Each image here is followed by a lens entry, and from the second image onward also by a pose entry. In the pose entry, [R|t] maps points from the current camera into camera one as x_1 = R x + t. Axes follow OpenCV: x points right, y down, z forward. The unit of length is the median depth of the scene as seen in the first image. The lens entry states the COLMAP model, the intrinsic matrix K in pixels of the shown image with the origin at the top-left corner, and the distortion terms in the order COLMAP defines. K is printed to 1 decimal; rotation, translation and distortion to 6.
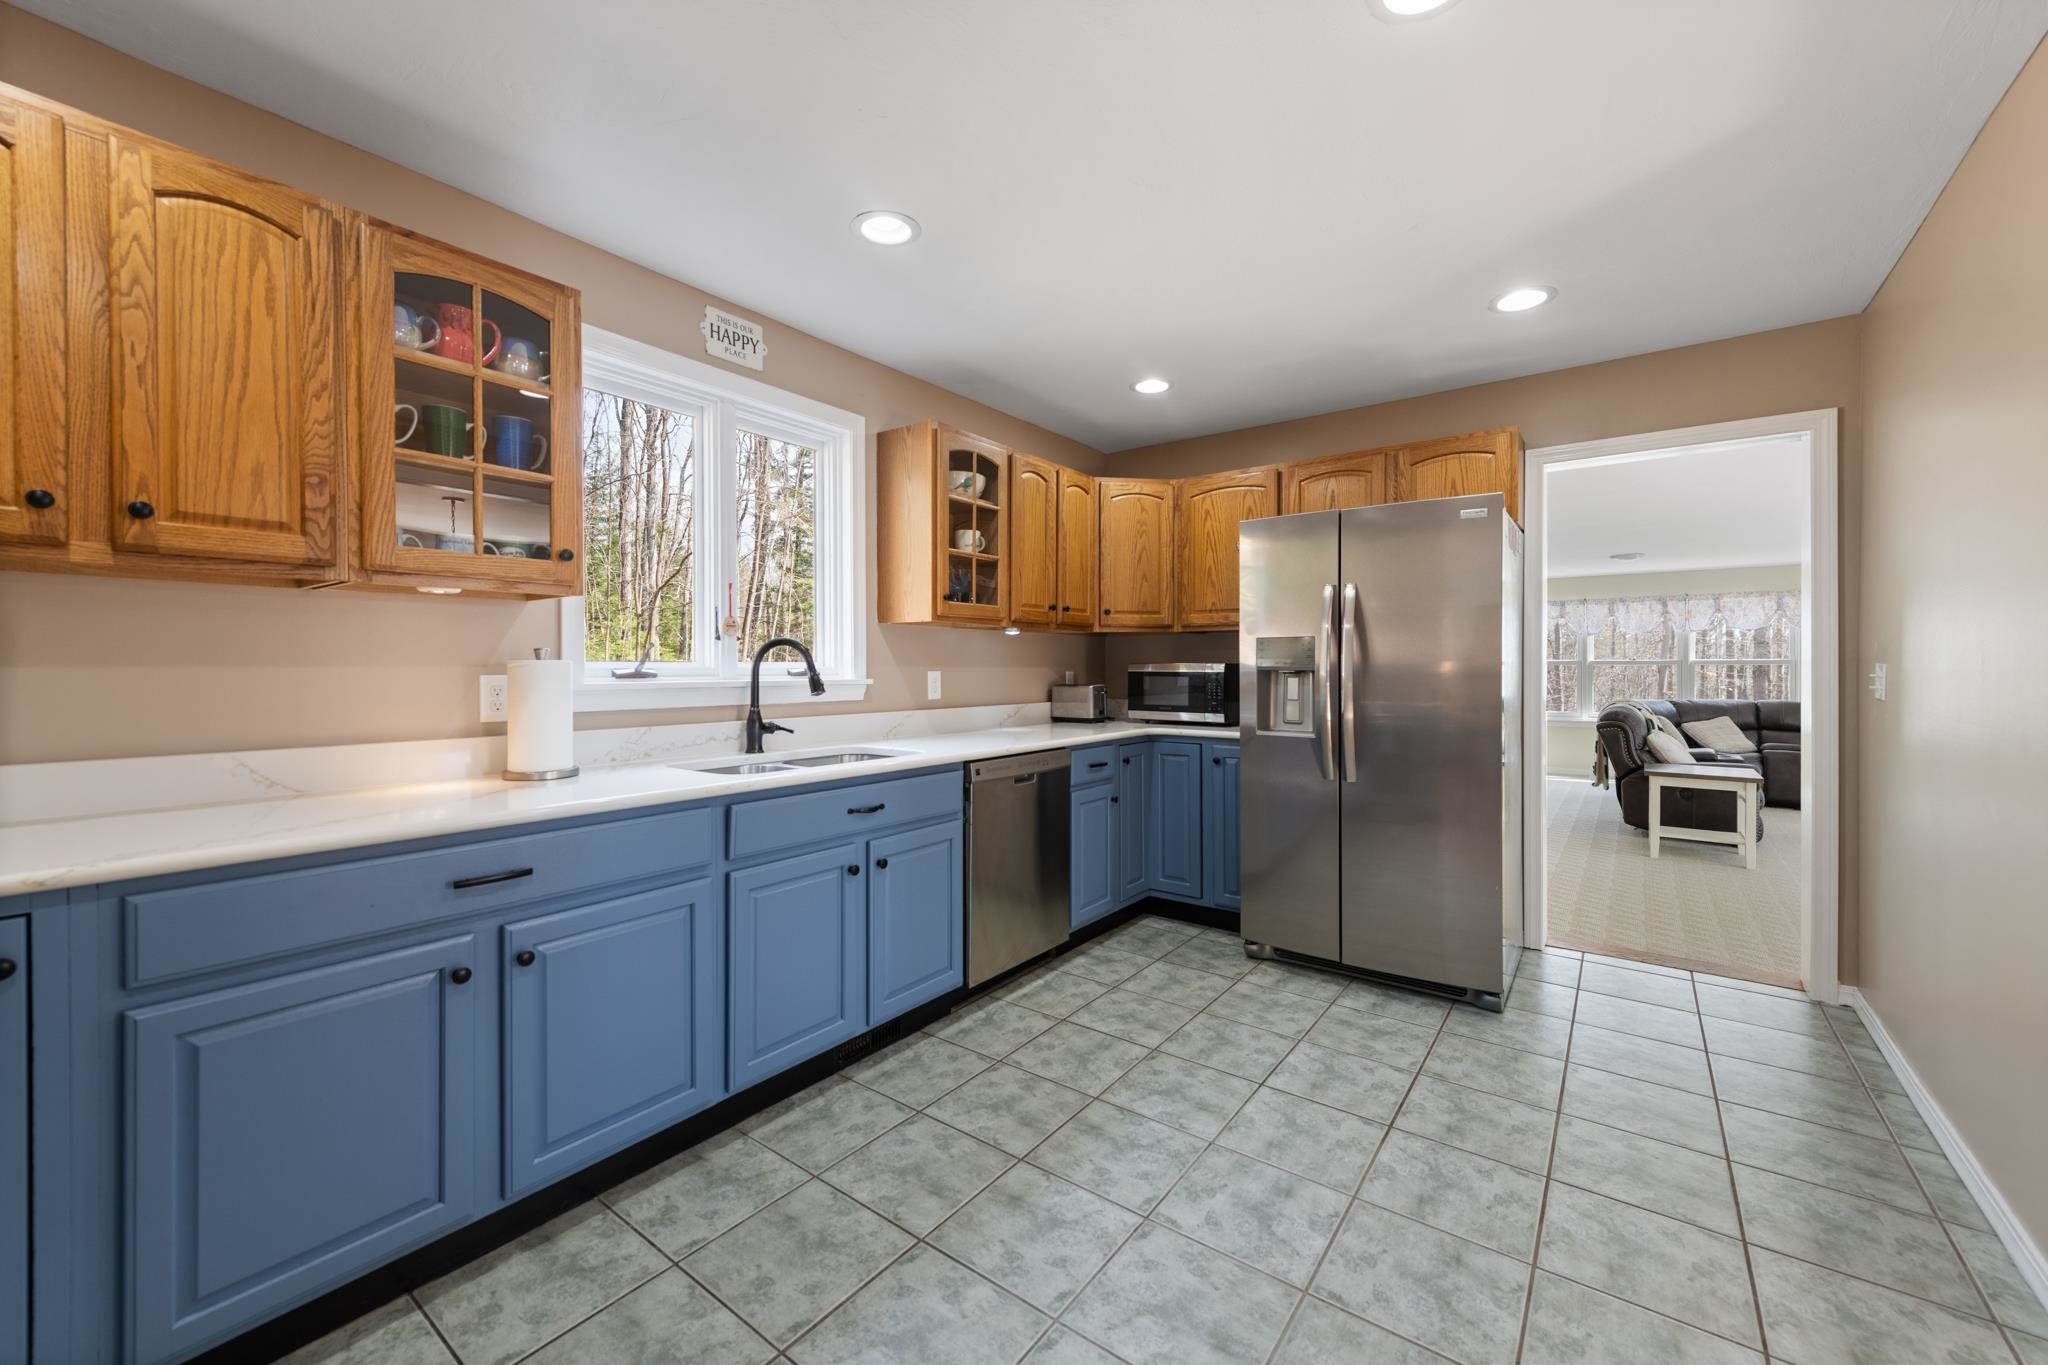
lens RADIAL K [[805.9, 0, 1038.1], [0, 805.9, 670.7], [0, 0, 1]] dist [0.019093, -0.006722]
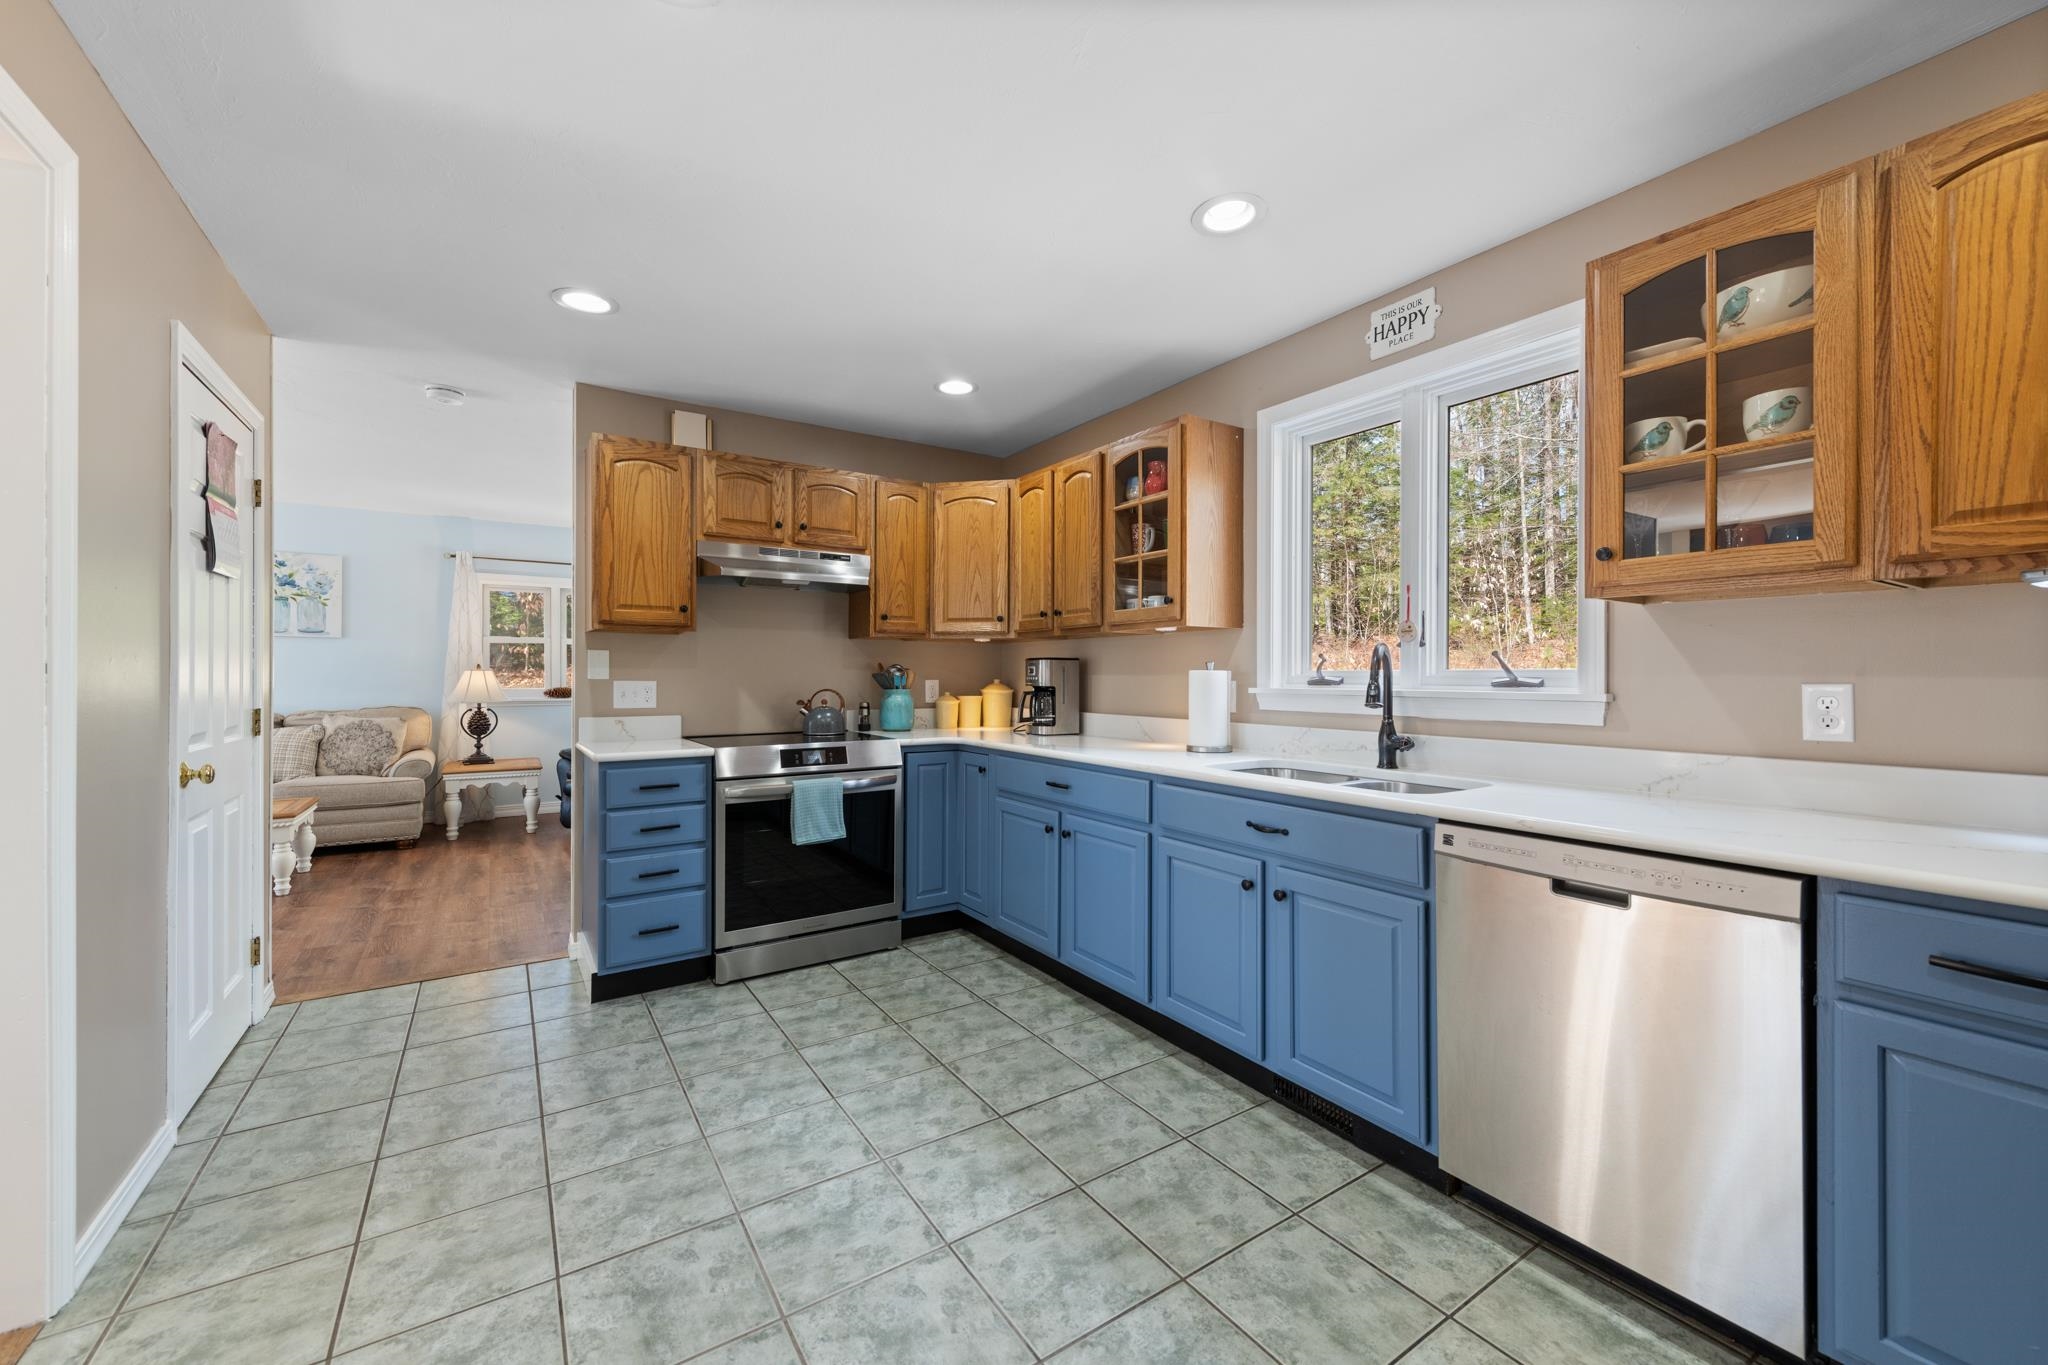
lens RADIAL K [[805.9, 0, 1025.8], [0, 805.9, 675.7], [0, 0, 1]] dist [0.019093, -0.006722]
pose [[-0.352496, 0.000676, -0.935813, 0.717762], [-0.006149, 0.999976, 0.003039, -0.004948], [0.935793, 0.006825, -0.352483, 1.016059]]
